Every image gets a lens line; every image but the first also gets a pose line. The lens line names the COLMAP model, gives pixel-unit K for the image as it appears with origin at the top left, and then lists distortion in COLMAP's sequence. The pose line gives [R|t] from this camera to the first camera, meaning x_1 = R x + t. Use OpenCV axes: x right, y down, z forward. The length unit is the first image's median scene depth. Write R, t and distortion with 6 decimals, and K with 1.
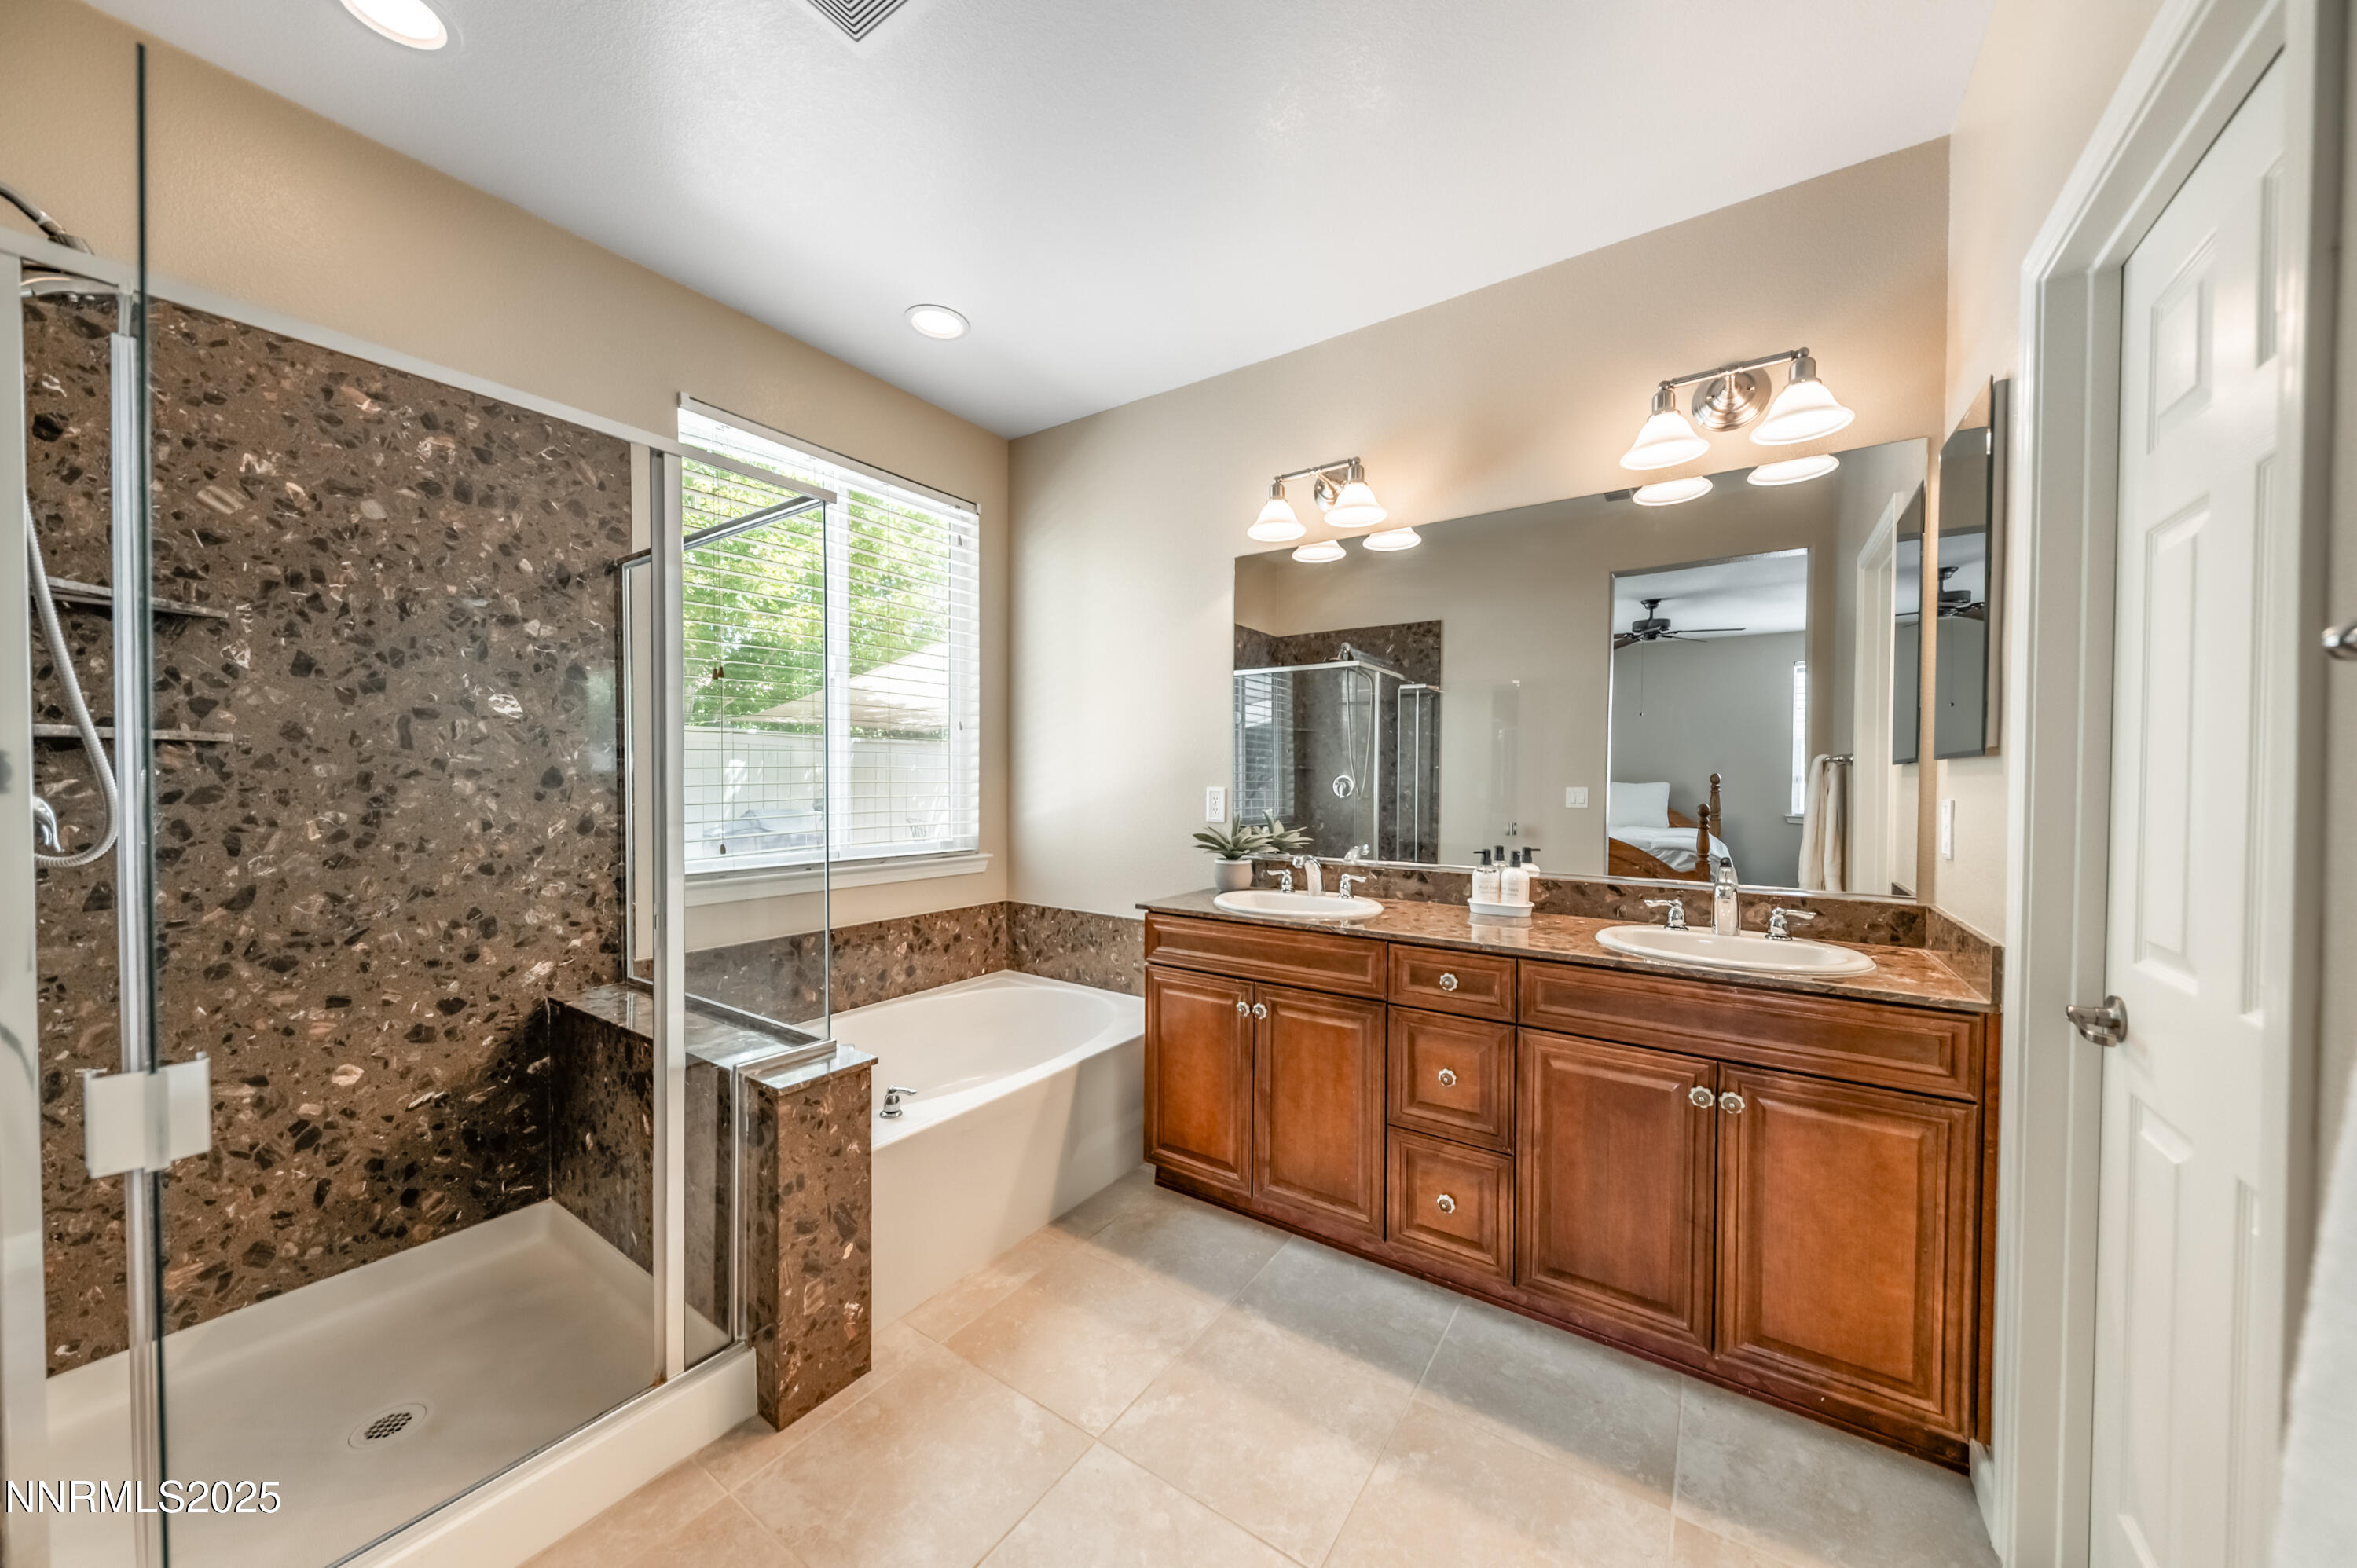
lens RADIAL K [[814.7, 0, 1173.2], [0, 814.7, 792.5], [0, 0, 1]] dist [0.013912, -0.006014]
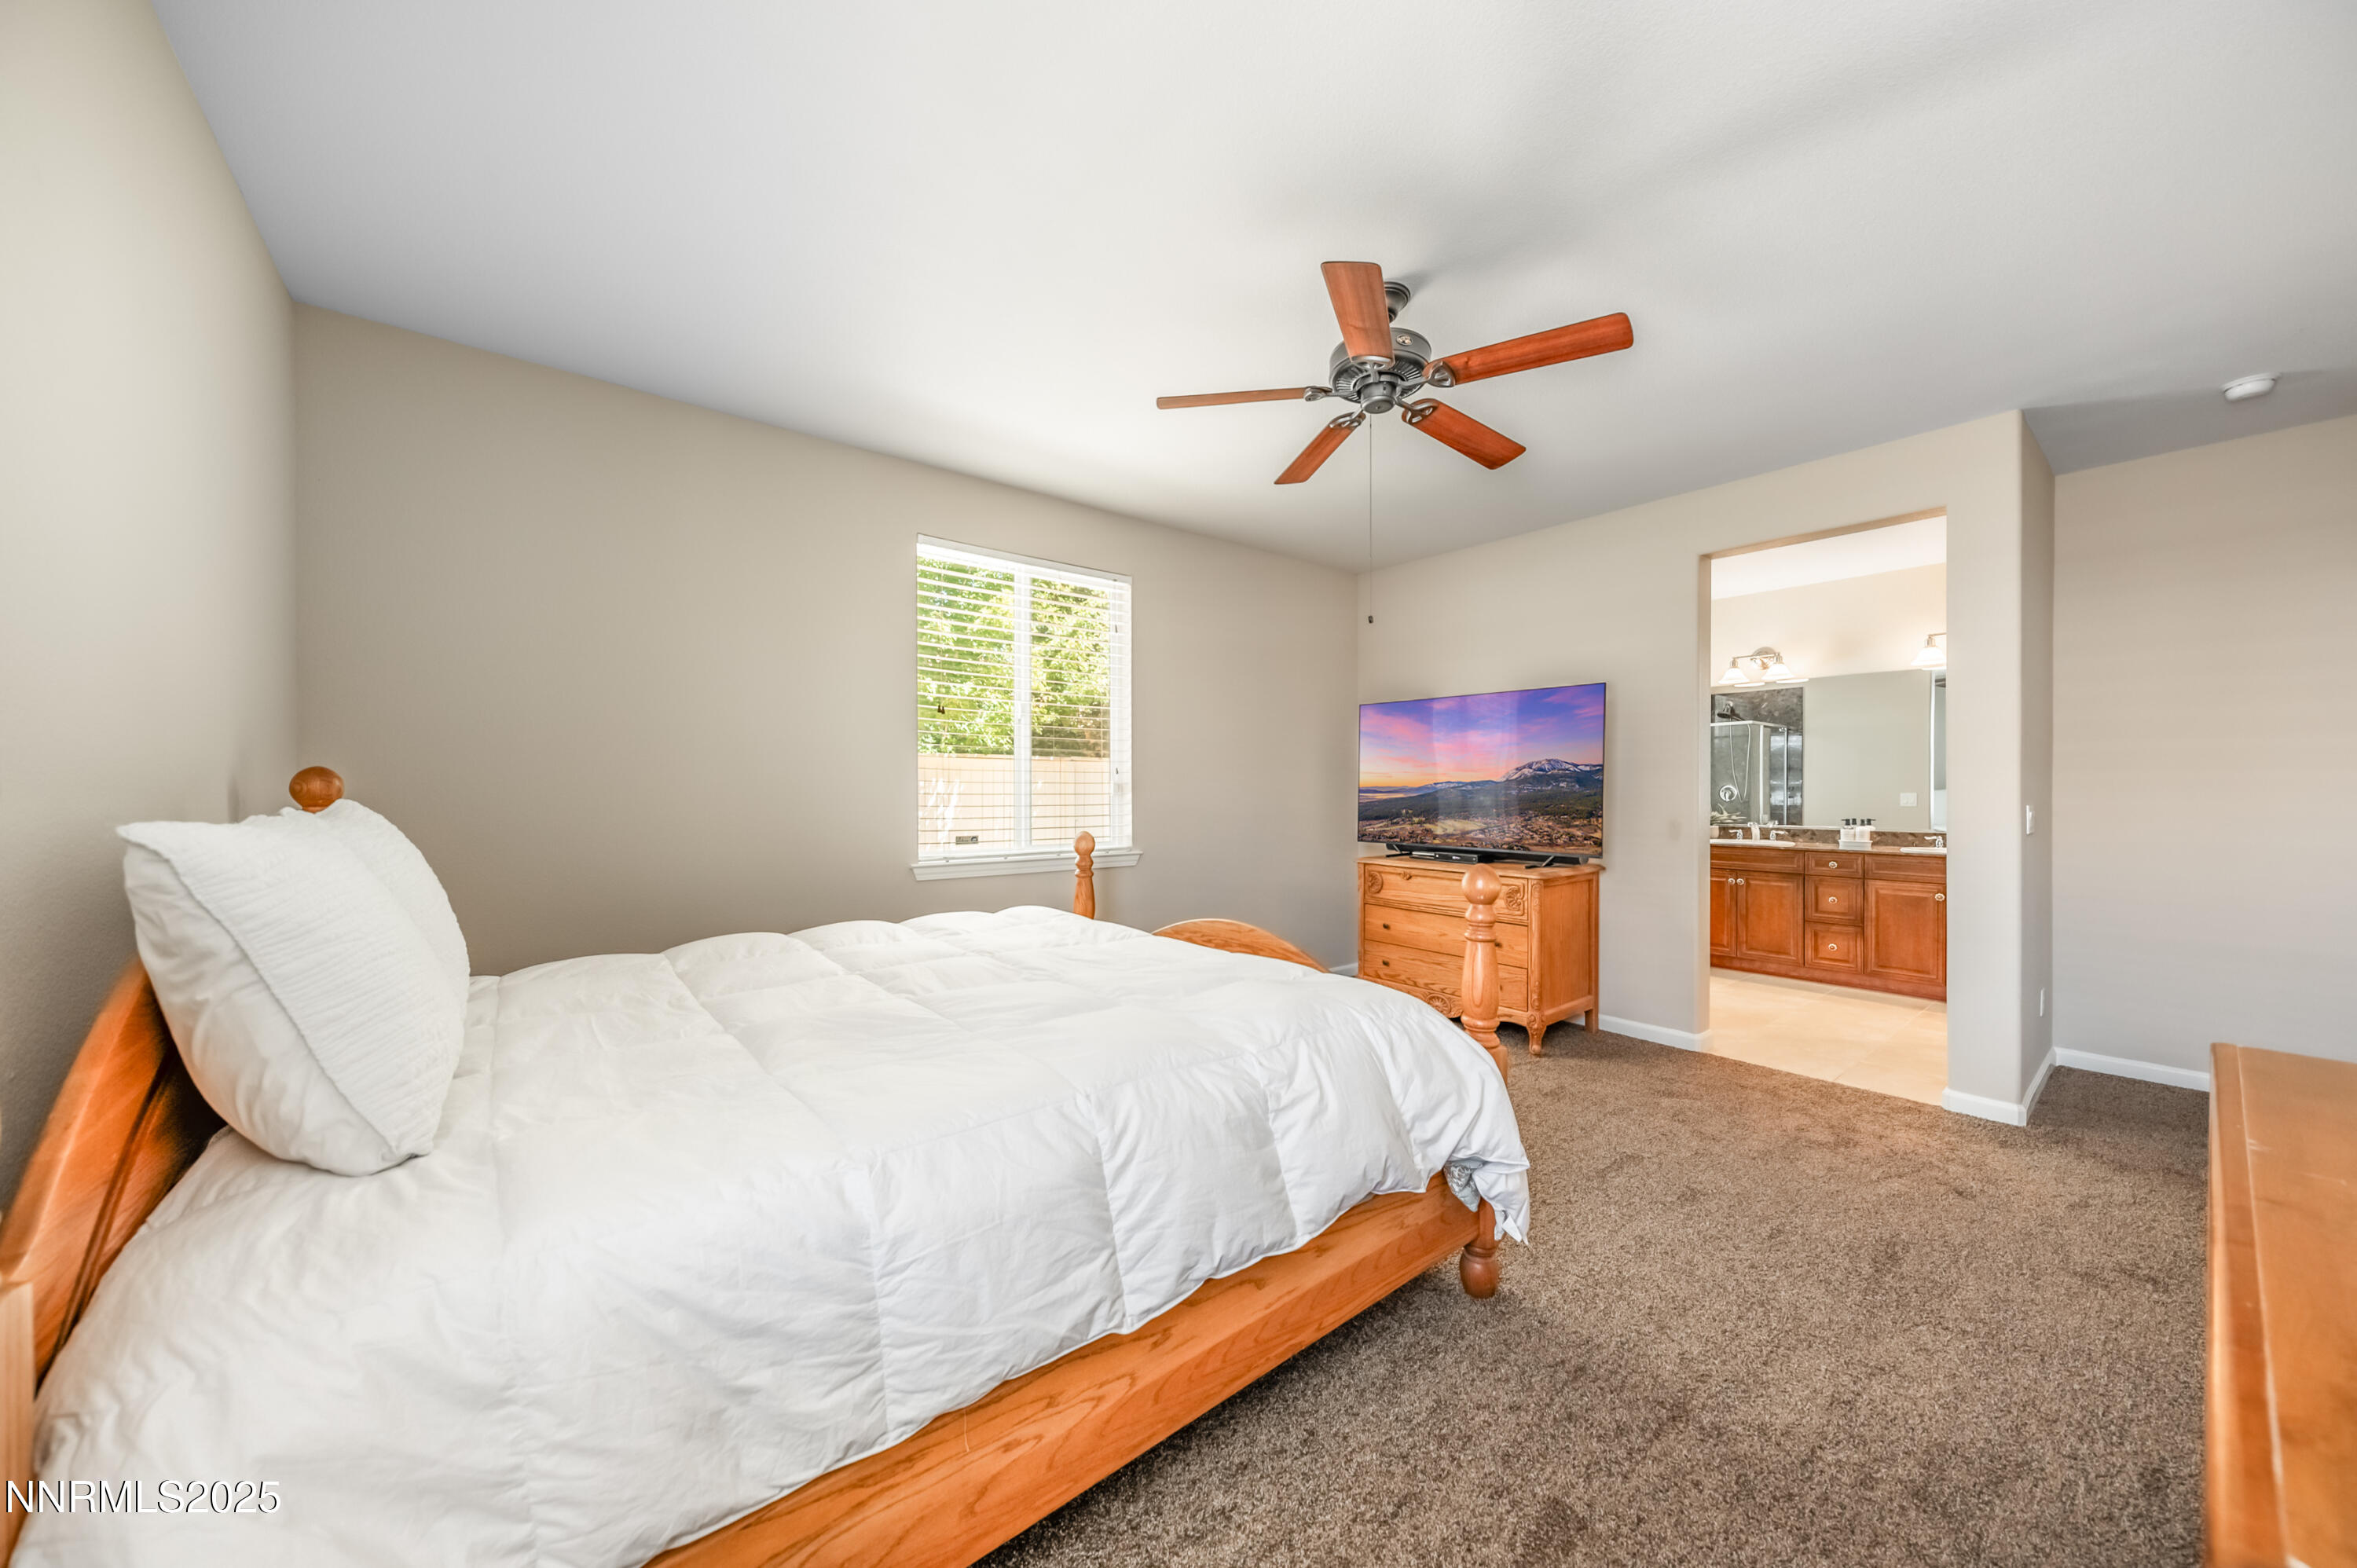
lens RADIAL K [[814.7, 0, 1173.2], [0, 814.7, 792.5], [0, 0, 1]] dist [0.013912, -0.006014]
pose [[0.954933, -0.005120, -0.296778, -0.893994], [0.001543, 0.999923, -0.012287, 0.023325], [0.296818, 0.011275, 0.954867, -2.127450]]
